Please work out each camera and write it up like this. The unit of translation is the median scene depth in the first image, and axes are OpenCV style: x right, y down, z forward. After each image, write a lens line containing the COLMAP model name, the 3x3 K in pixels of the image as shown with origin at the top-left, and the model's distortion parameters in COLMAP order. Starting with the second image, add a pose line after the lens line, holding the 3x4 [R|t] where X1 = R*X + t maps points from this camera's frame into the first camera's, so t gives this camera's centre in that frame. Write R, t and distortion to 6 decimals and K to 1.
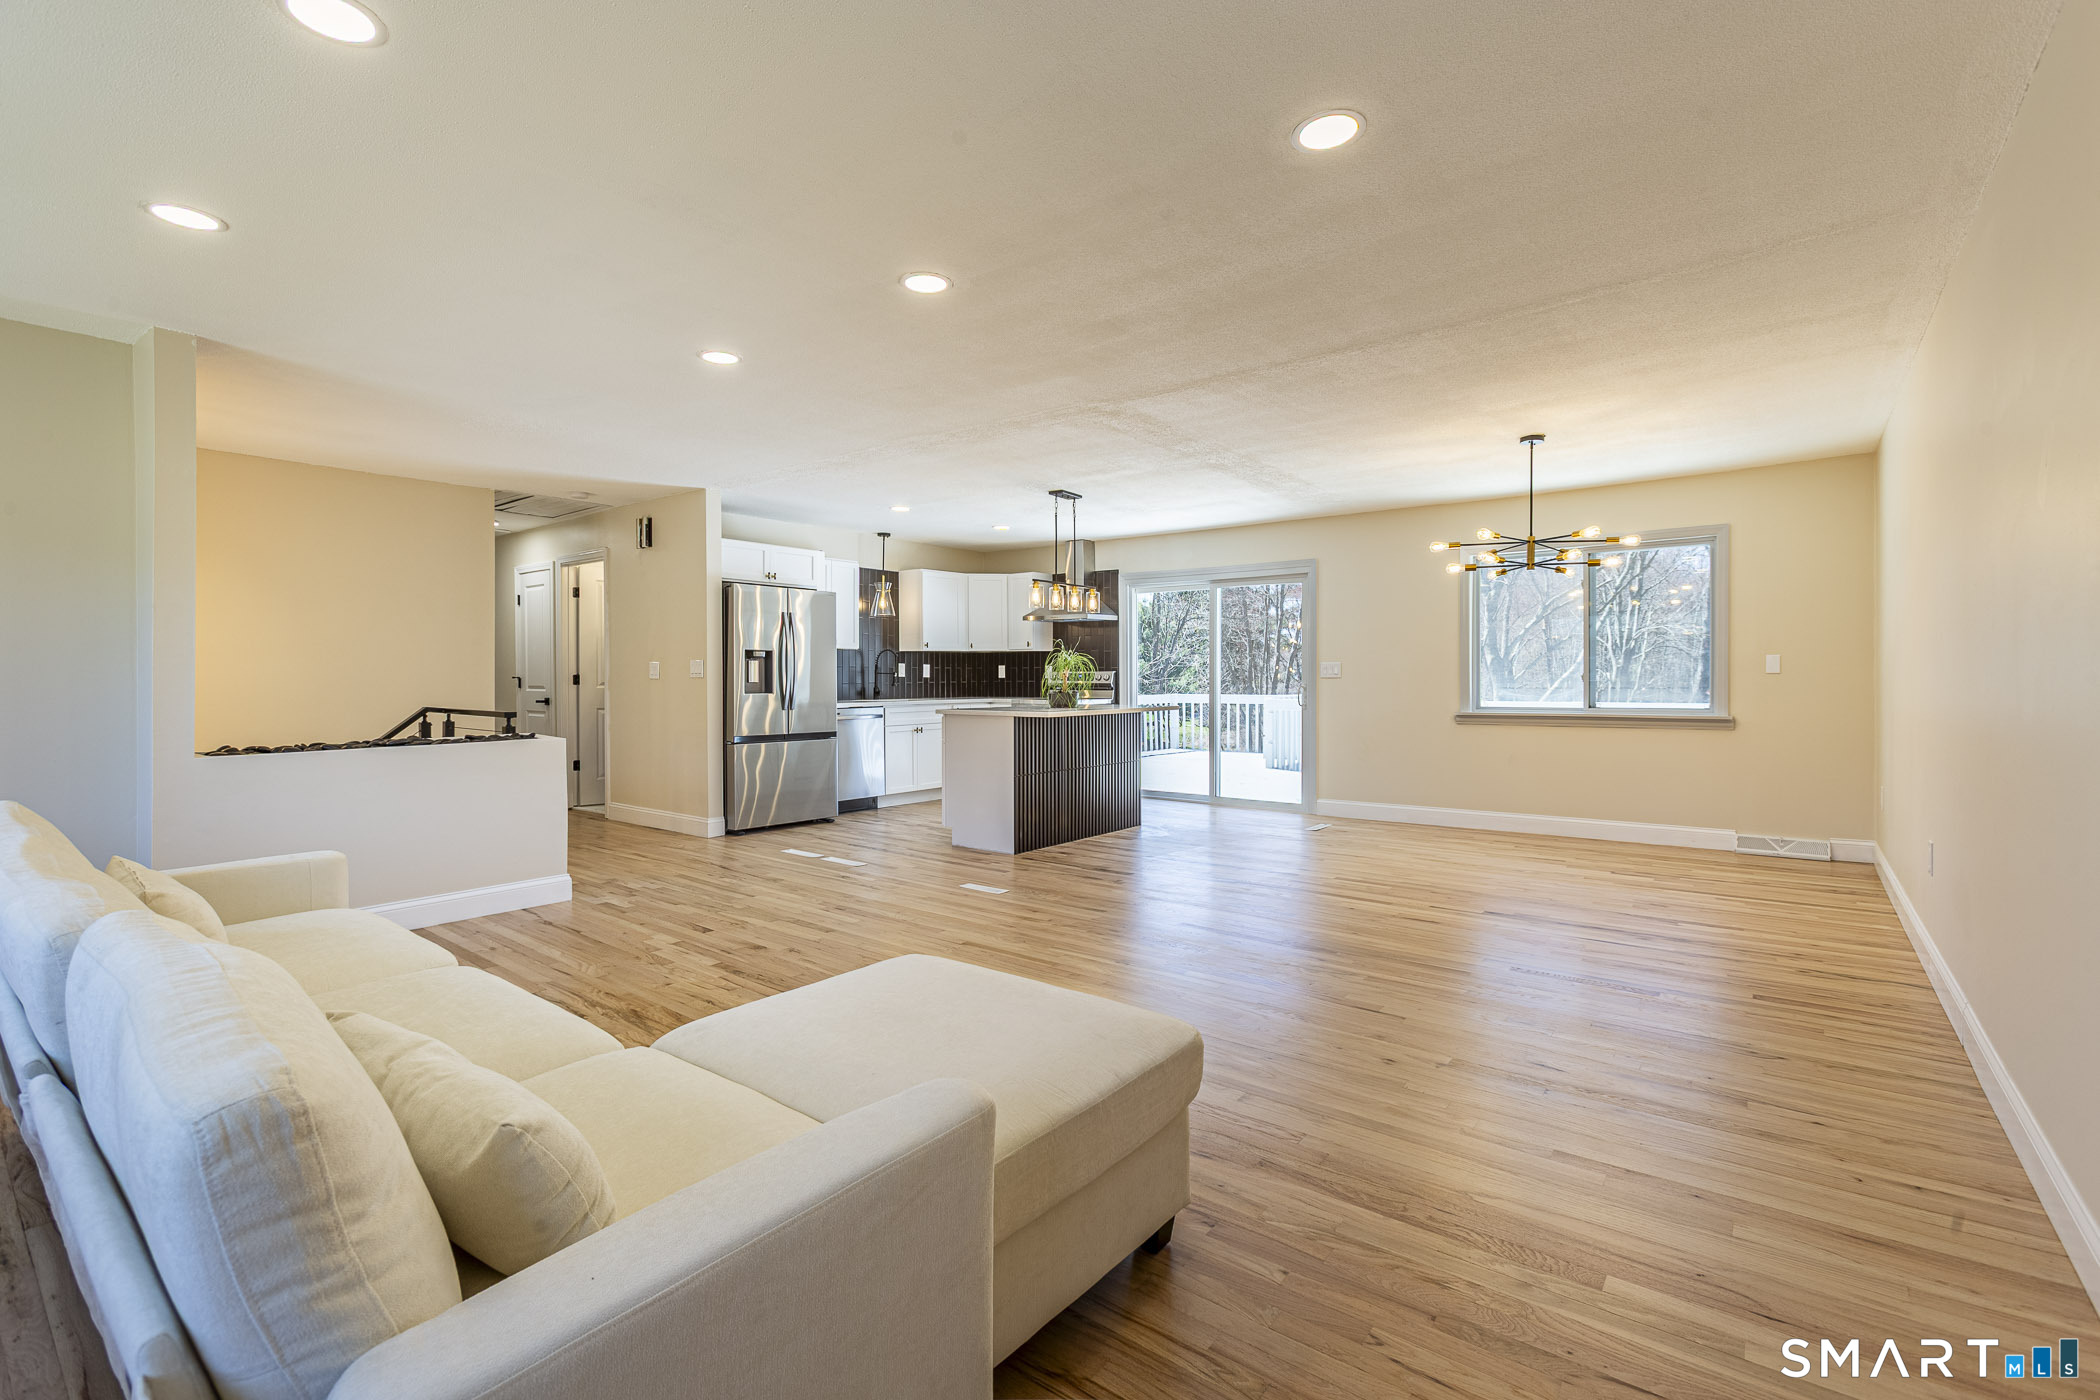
lens RADIAL K [[921.2, 0, 1039.4], [0, 921.2, 680.0], [0, 0, 1]] dist [0.001722, 0.008112]
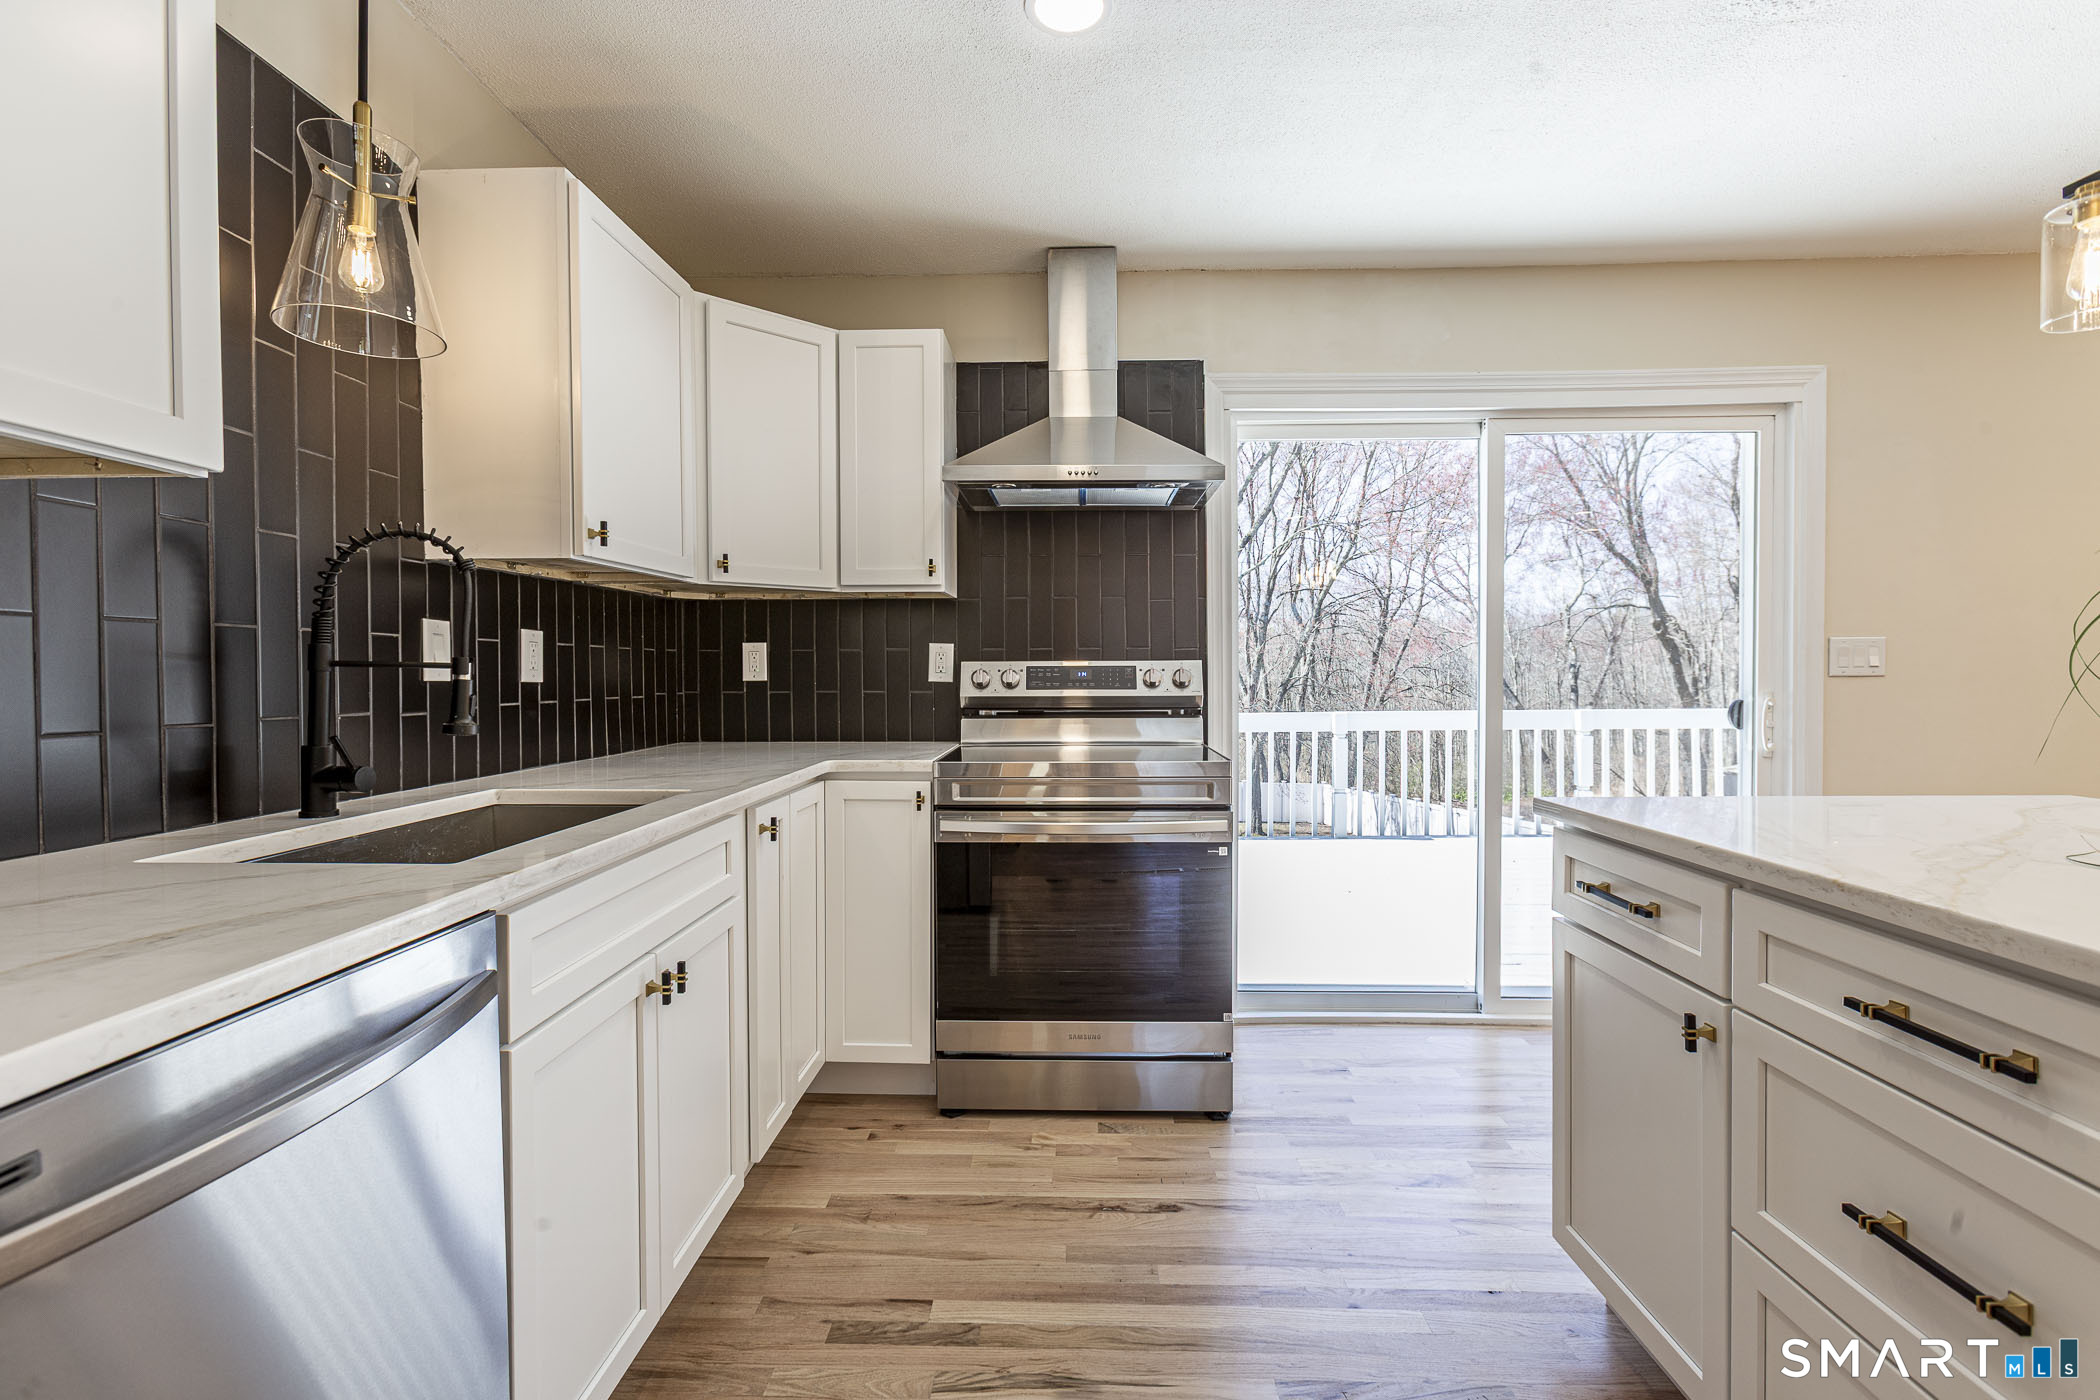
lens RADIAL K [[921.2, 0, 1039.4], [0, 921.2, 680.0], [0, 0, 1]] dist [0.001722, 0.008112]
pose [[0.801209, -0.006661, 0.598347, -0.168946], [0.004277, 0.999976, 0.005405, -0.004556], [-0.598369, -0.001772, 0.801219, 0.762963]]
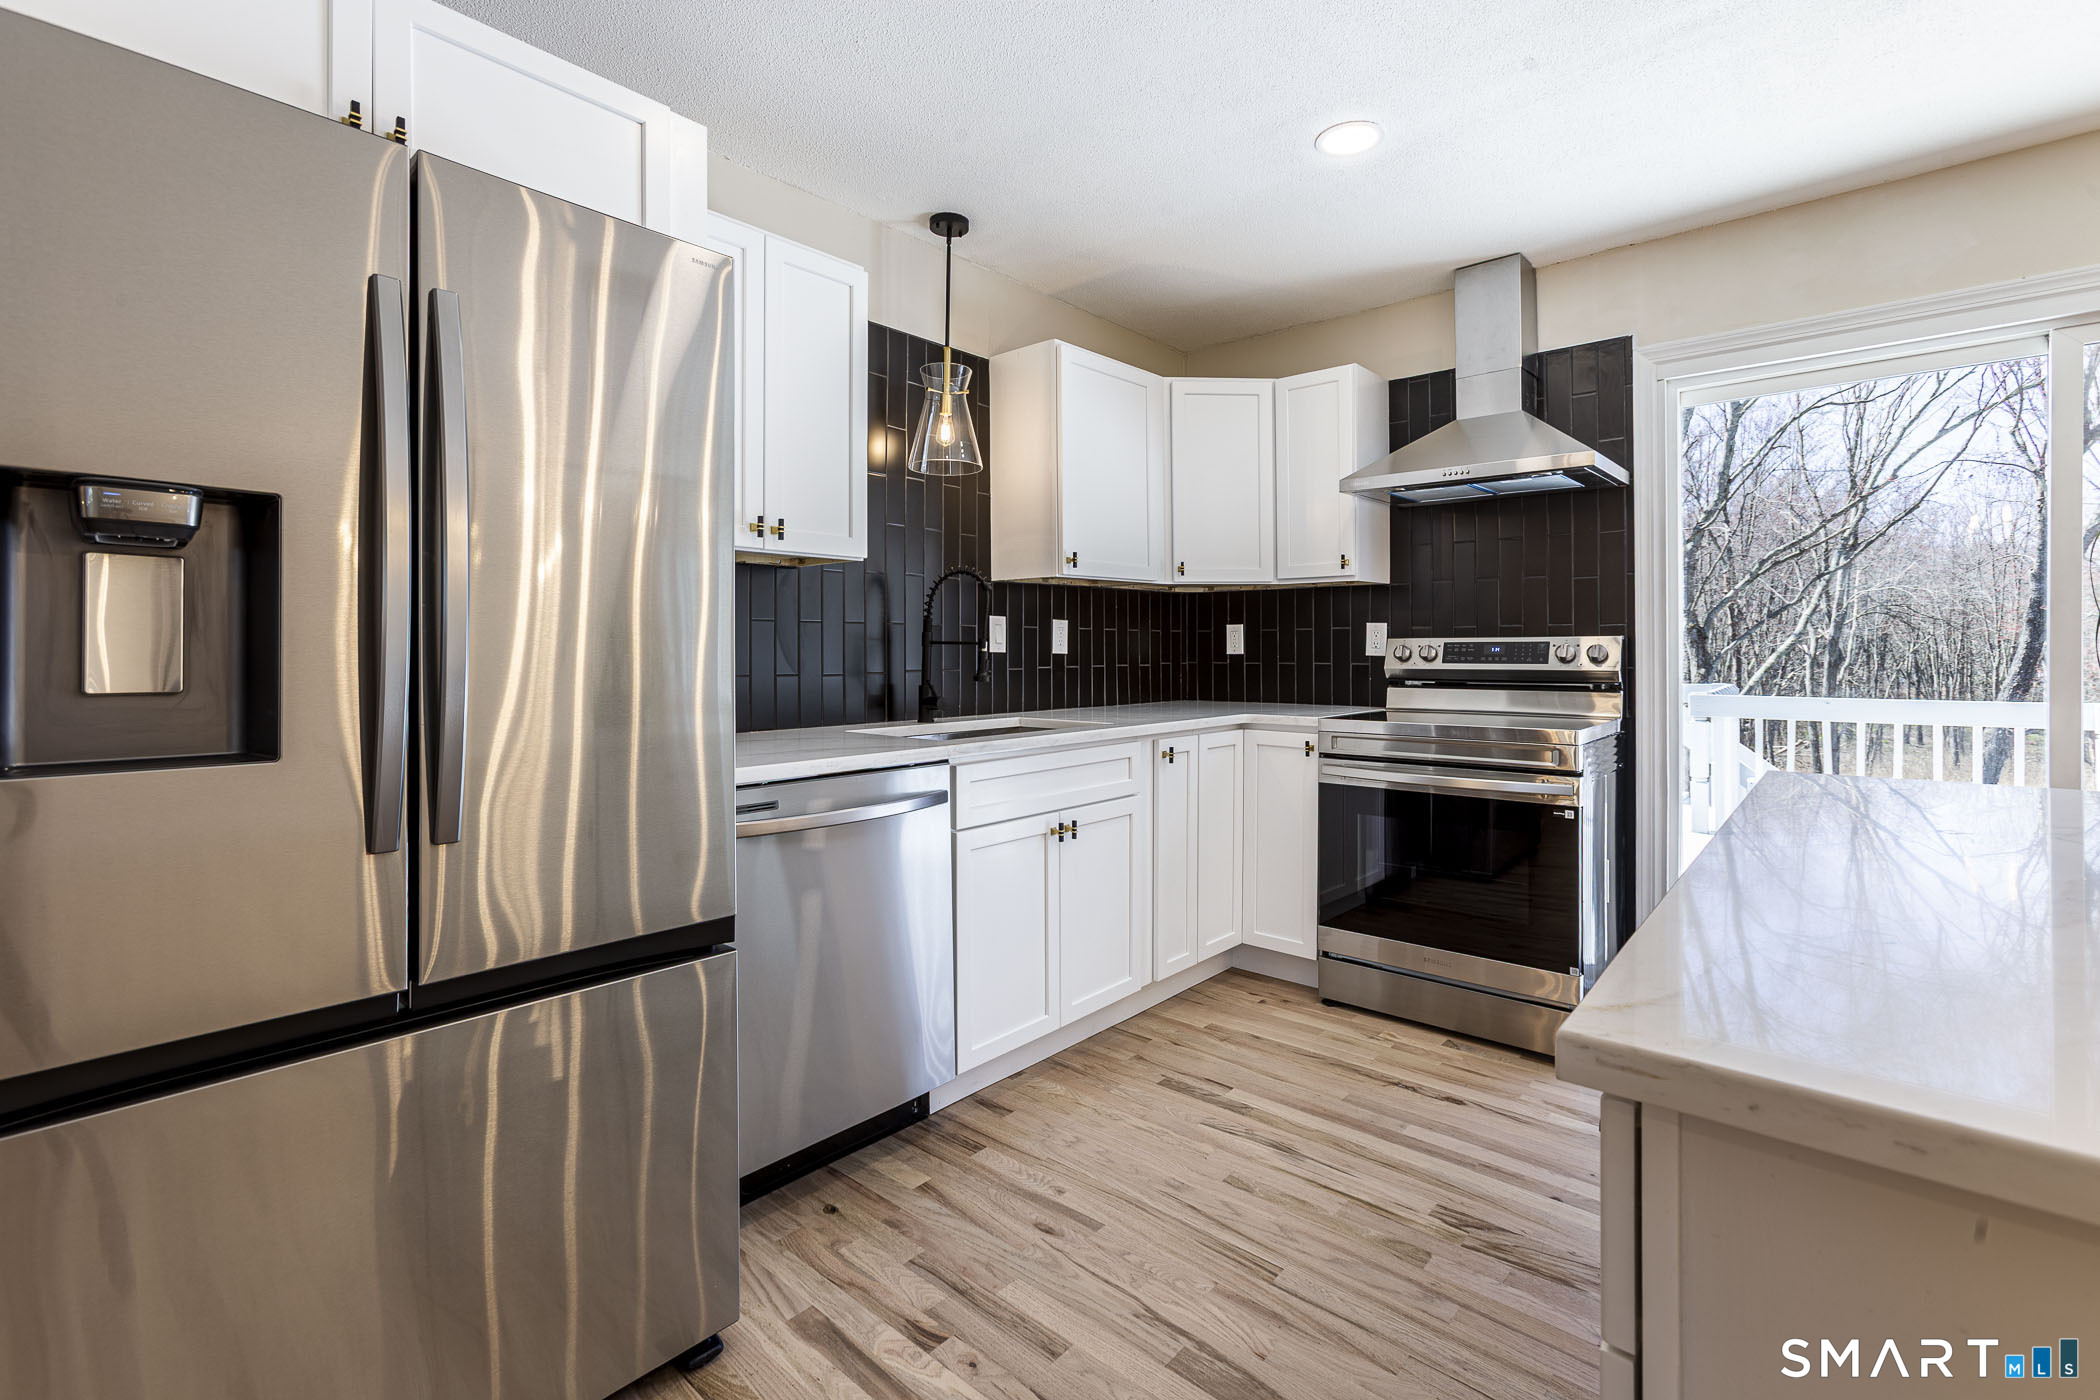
lens RADIAL K [[943.9, 0, 1083.4], [0, 943.9, 640.3], [0, 0, 1]] dist [0.027432, 0.000153]
pose [[0.999894, -0.000868, -0.014523, -0.112895], [0.000681, 0.999916, -0.012921, -0.003683], [0.014533, 0.012910, 0.999811, 0.645947]]
